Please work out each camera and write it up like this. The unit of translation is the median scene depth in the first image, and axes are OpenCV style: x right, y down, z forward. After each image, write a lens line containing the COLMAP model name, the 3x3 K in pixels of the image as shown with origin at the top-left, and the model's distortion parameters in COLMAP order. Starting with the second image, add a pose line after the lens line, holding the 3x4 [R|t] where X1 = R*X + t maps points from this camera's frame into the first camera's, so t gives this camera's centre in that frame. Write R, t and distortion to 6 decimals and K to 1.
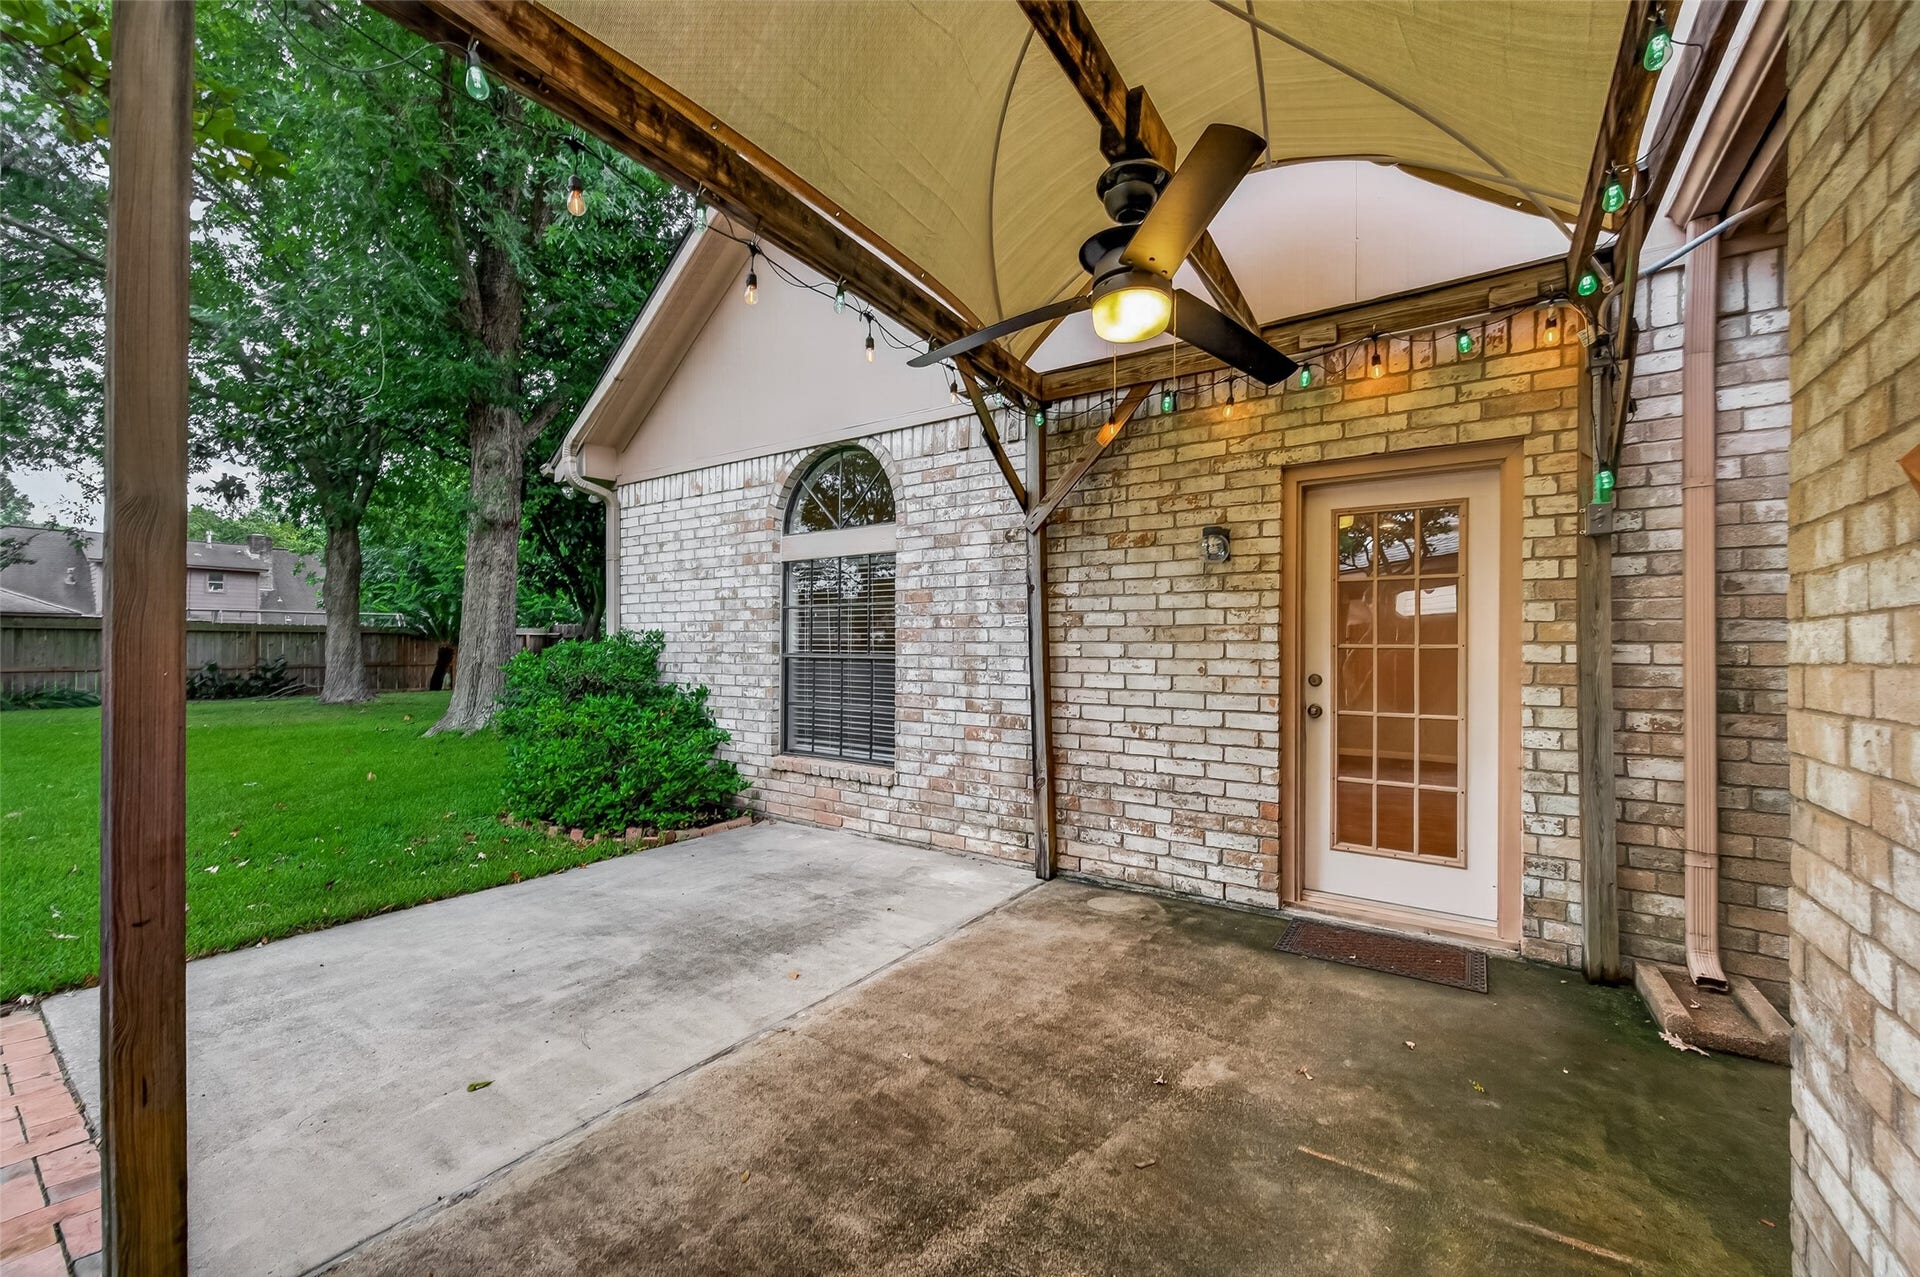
lens RADIAL K [[739.6, 0, 961.2], [0, 739.6, 641.7], [0, 0, 1]] dist [0.001066, 0.000031]
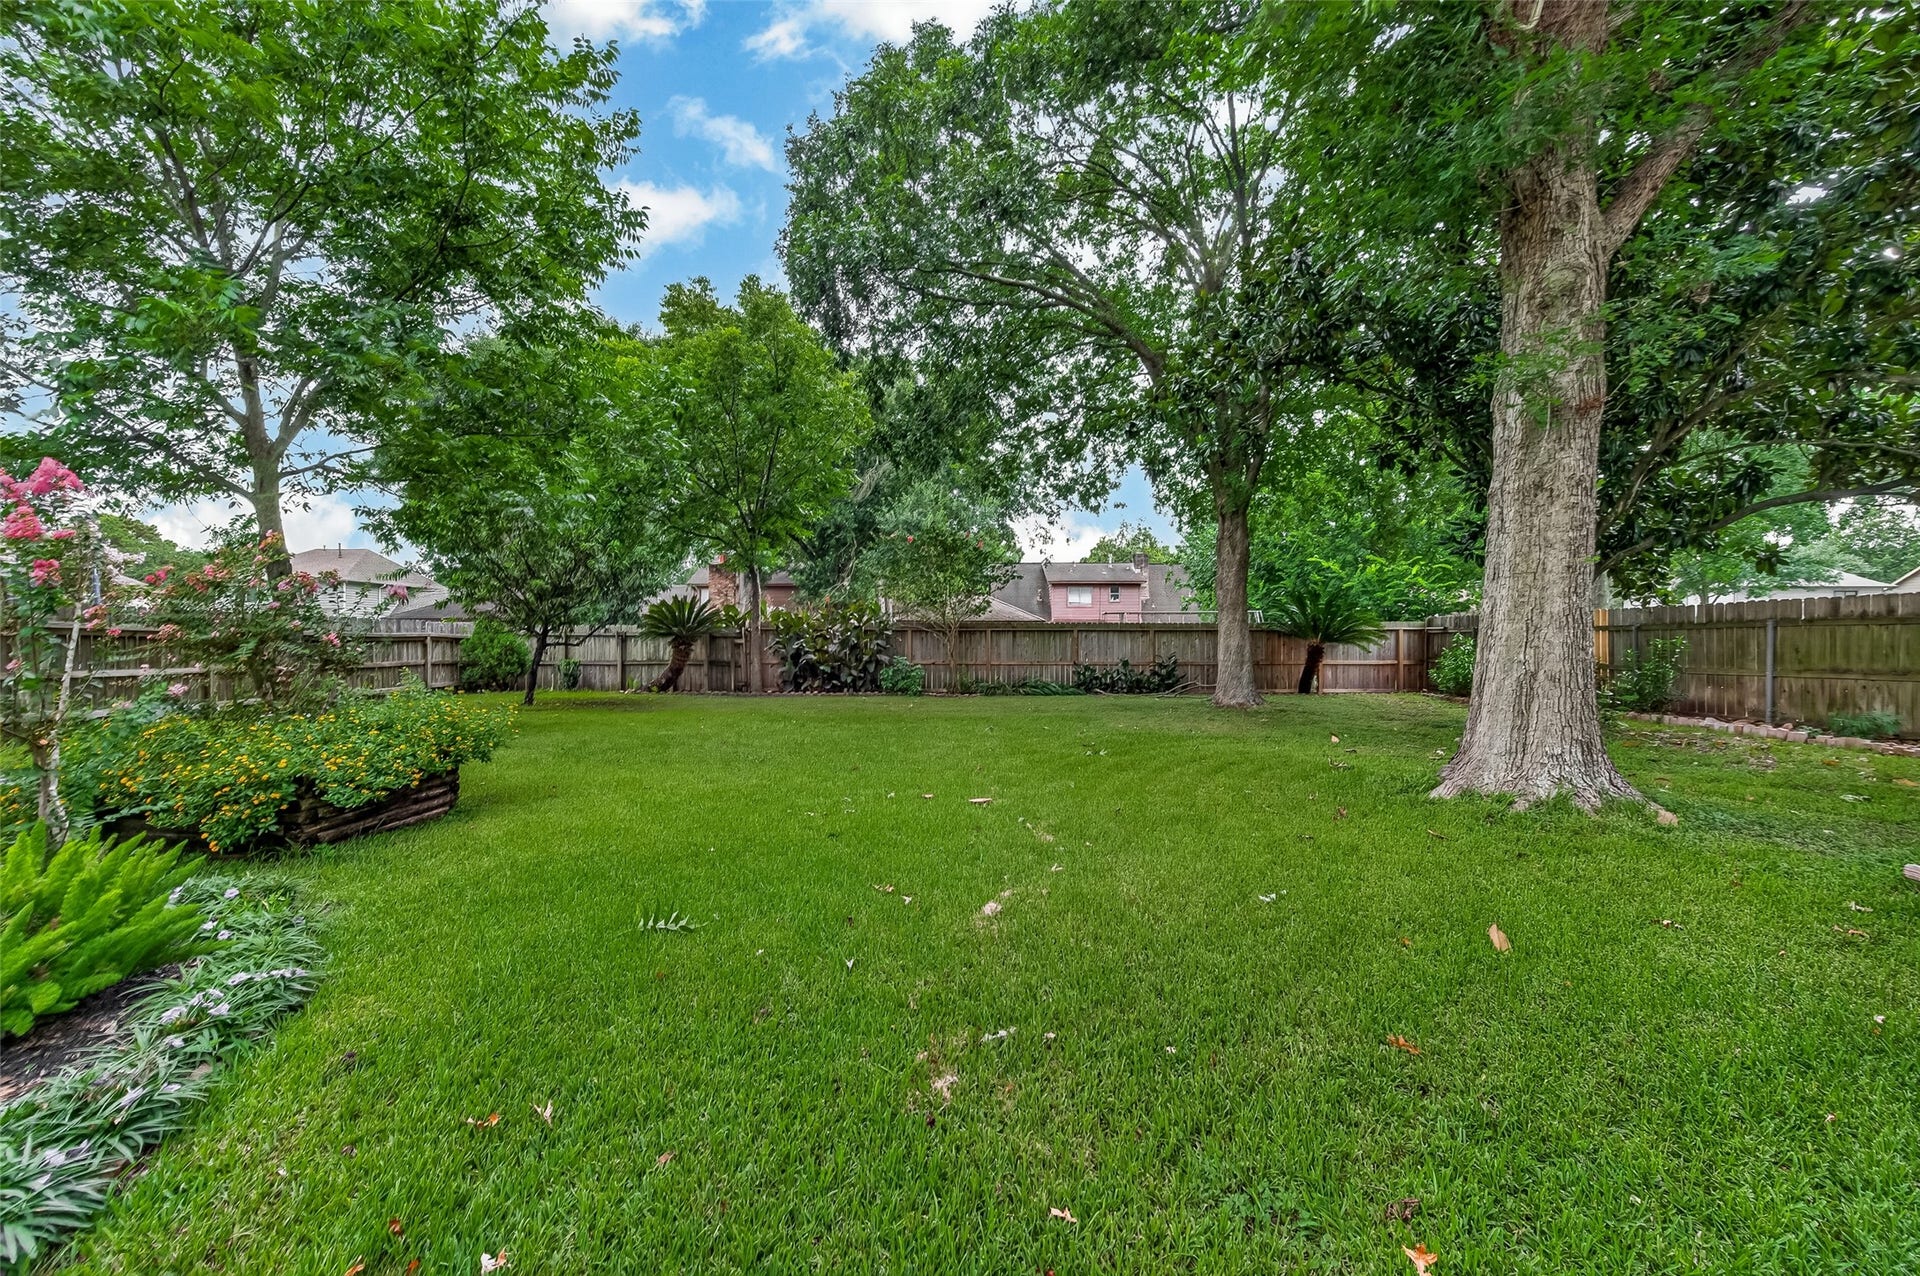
lens RADIAL K [[739.6, 0, 961.2], [0, 739.6, 641.2], [0, 0, 1]] dist [0.001066, 0.000031]
pose [[0.556455, -0.003236, -0.830872, -0.262586], [0.003126, 0.999993, -0.001801, 0.003704], [0.830872, -0.001595, 0.556461, 0.212469]]
